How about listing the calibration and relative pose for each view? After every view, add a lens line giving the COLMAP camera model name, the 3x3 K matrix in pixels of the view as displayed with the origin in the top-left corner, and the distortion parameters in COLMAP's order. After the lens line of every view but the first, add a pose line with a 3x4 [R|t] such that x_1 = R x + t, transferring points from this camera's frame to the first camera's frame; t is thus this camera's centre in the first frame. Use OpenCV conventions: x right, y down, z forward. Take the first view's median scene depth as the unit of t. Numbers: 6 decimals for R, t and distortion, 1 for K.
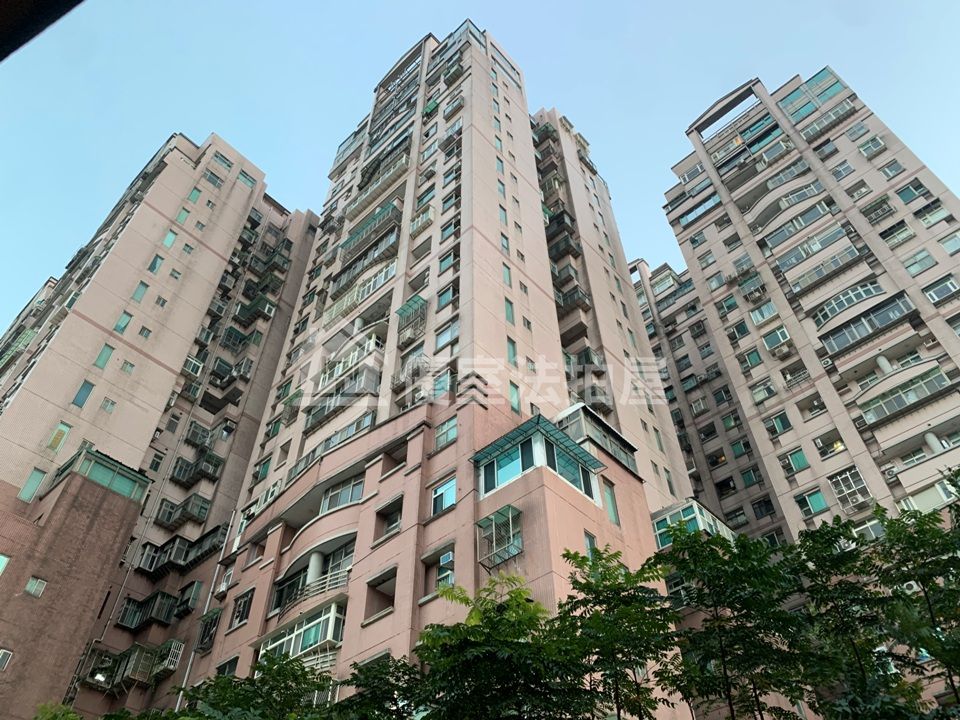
lens RADIAL K [[734.4, 0, 476.4], [0, 734.4, 353.4], [0, 0, 1]] dist [0.036855, -0.044842]
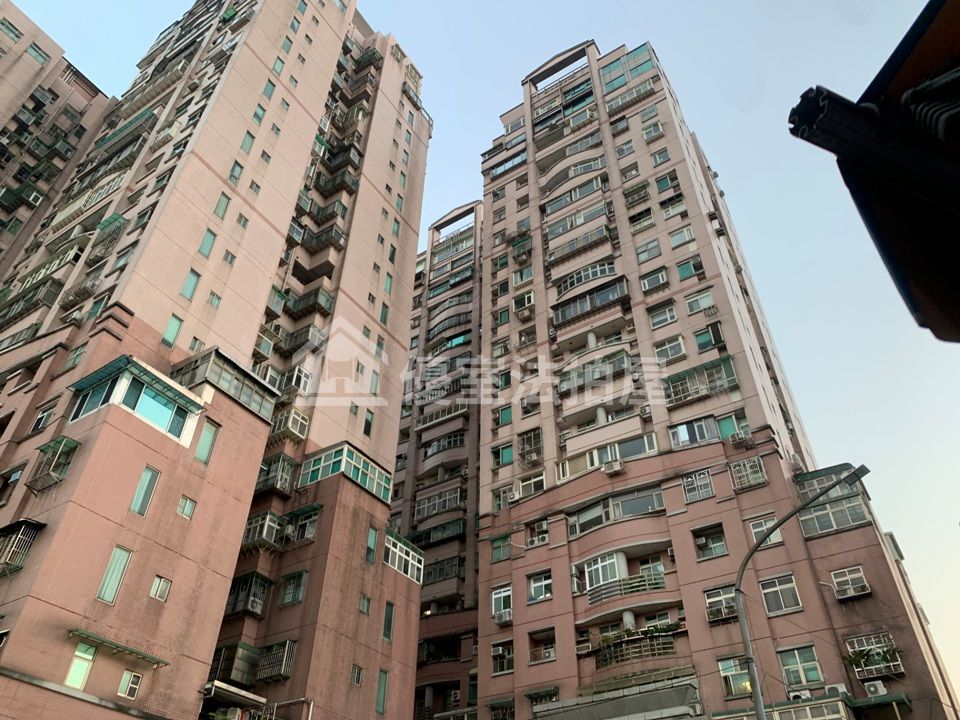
lens RADIAL K [[734.4, 0, 483.9], [0, 734.4, 356.1], [0, 0, 1]] dist [0.036855, -0.044842]
pose [[0.984366, 0.128503, 0.120462, 0.218062], [-0.141932, 0.983694, 0.110460, -0.048768], [-0.104303, -0.125831, 0.986553, -0.046341]]
